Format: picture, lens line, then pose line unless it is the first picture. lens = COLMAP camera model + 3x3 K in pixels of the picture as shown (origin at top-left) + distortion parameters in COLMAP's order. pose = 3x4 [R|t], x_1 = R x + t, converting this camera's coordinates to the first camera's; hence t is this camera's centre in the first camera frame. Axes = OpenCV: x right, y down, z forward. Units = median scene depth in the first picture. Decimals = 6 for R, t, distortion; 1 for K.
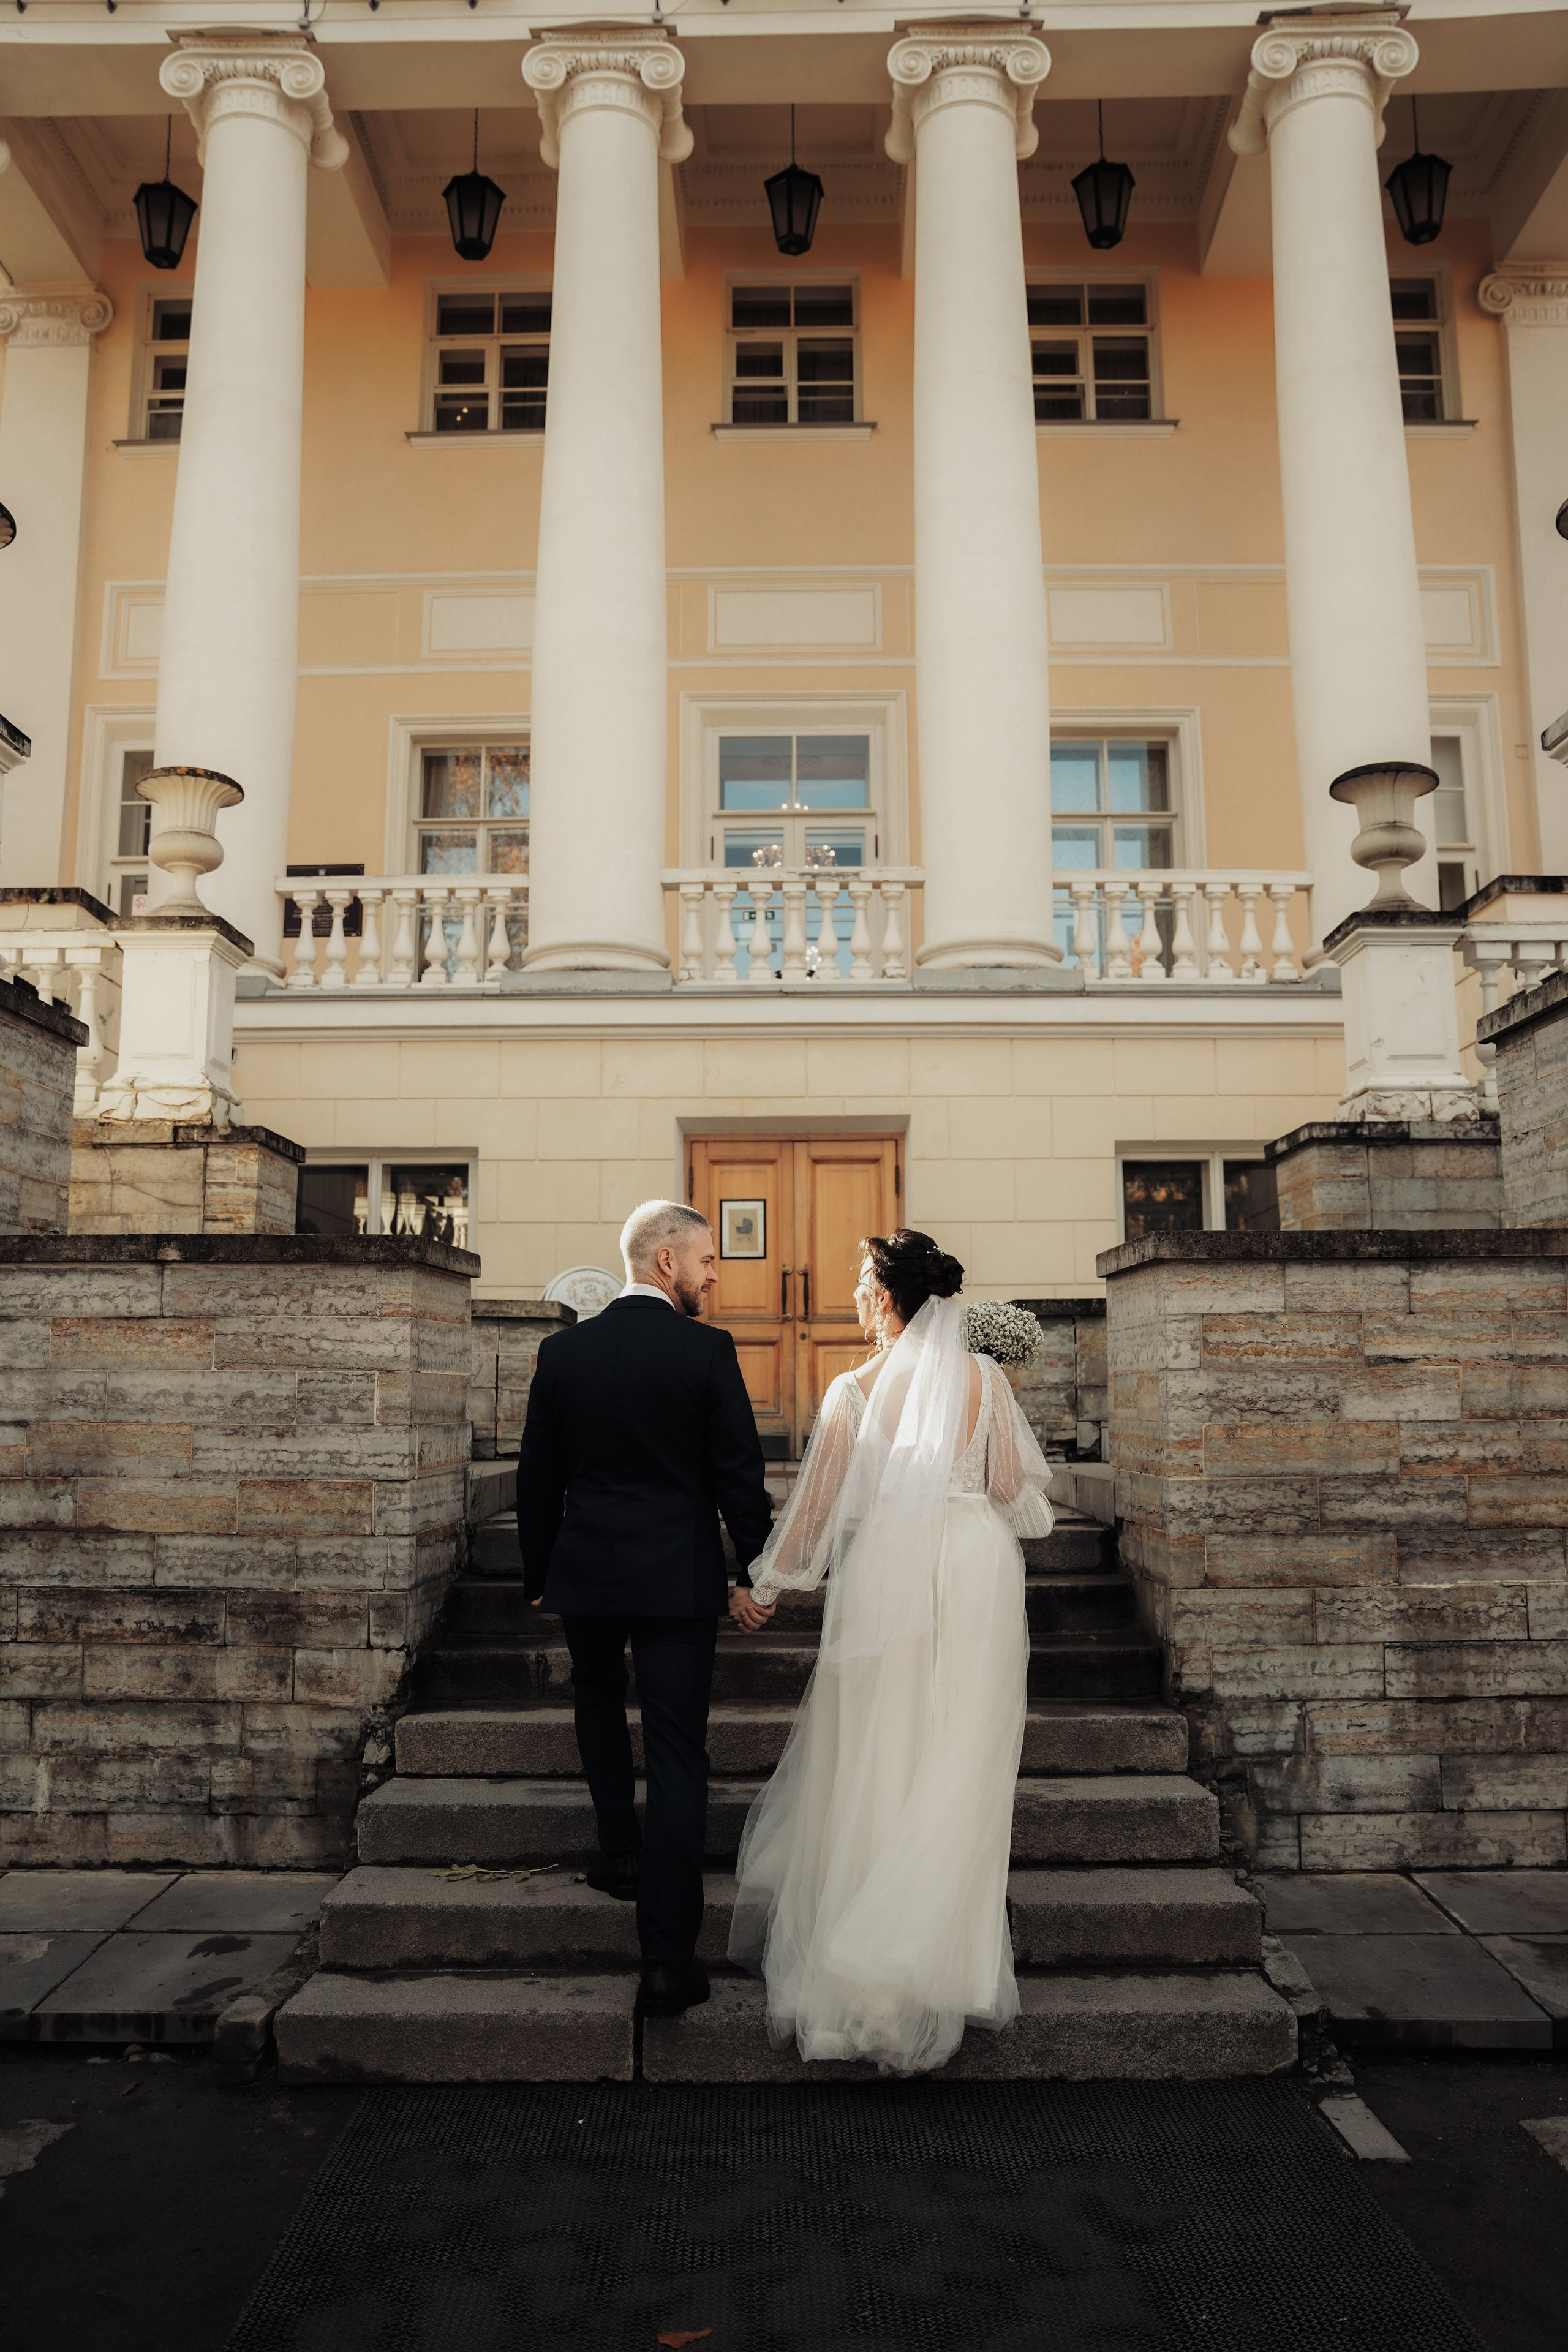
lens RADIAL K [[1880.6, 0, 784.0], [0, 1880.6, 1176.0], [0, 0, 1]] dist [-0.151087, 0.172781]
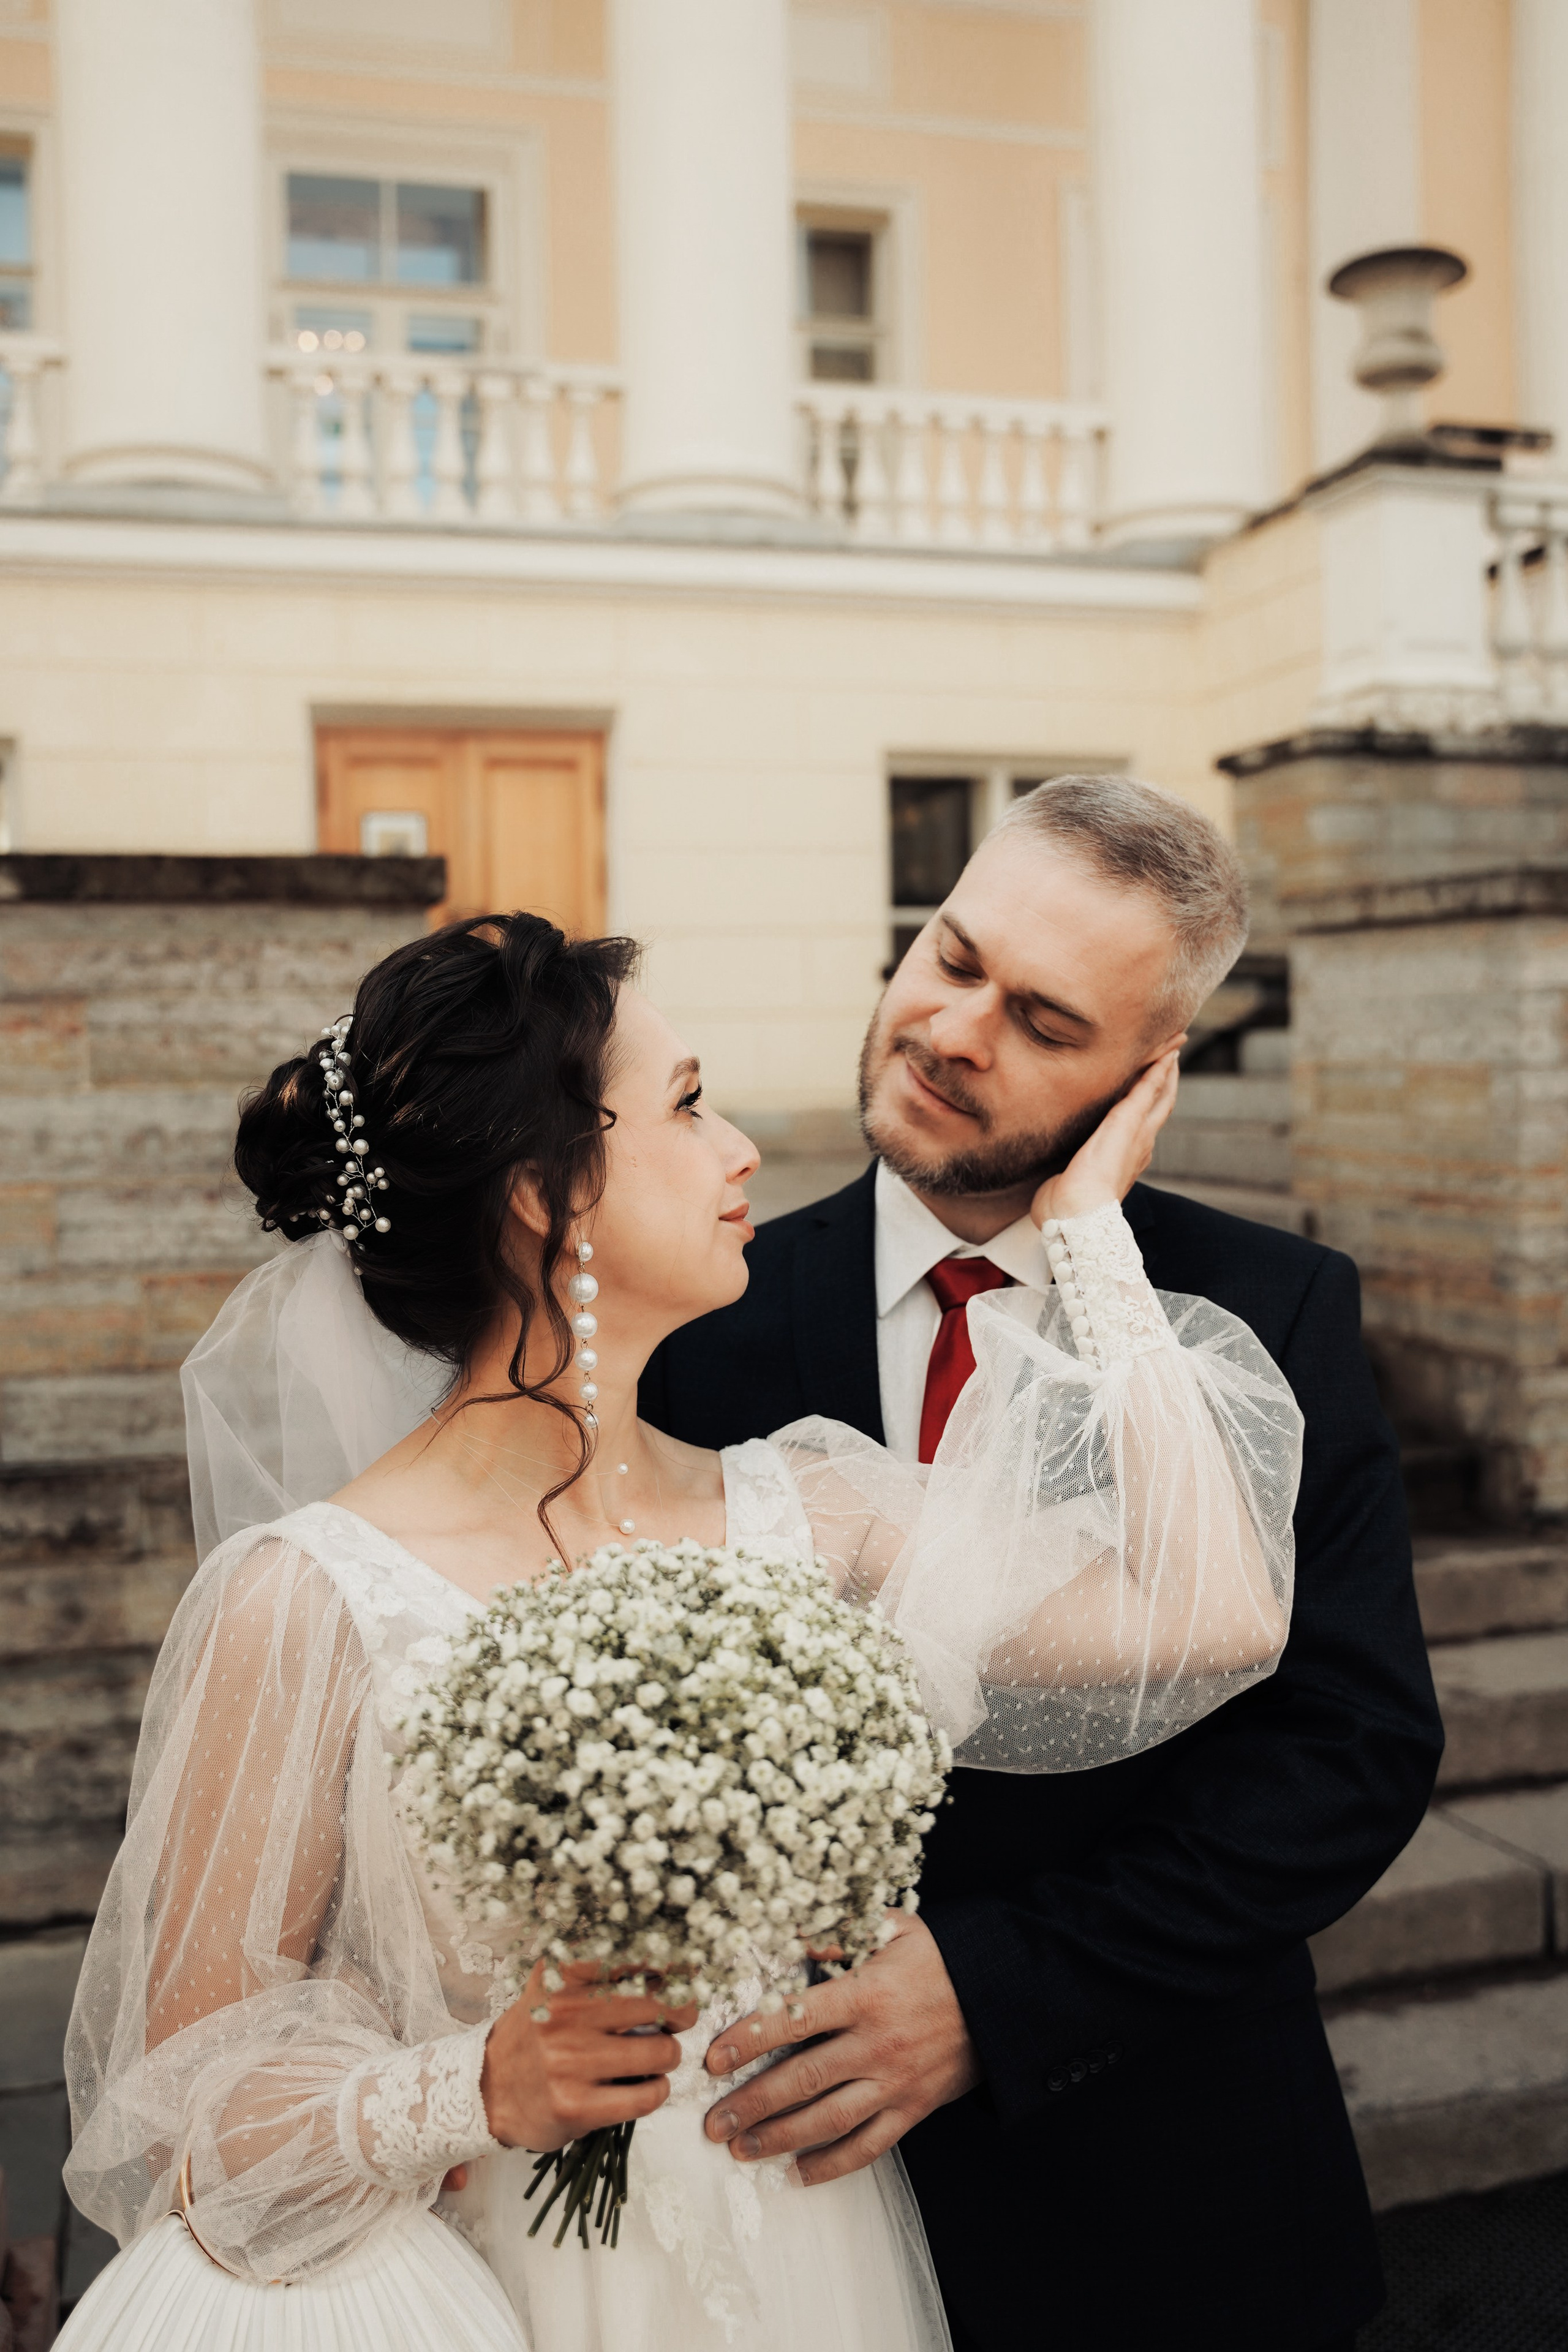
lens RADIAL K [[2186.3, 0, 784.0], [0, 2186.3, 1176.0], [0, 0, 1]] dist [-0.126239, 0.198272]
pose [[0.958059, -0.027643, 0.285236, -0.202839], [-0.021643, 0.985514, 0.168207, 0.009511], [-0.285754, -0.167326, 0.943582, 0.209558]]
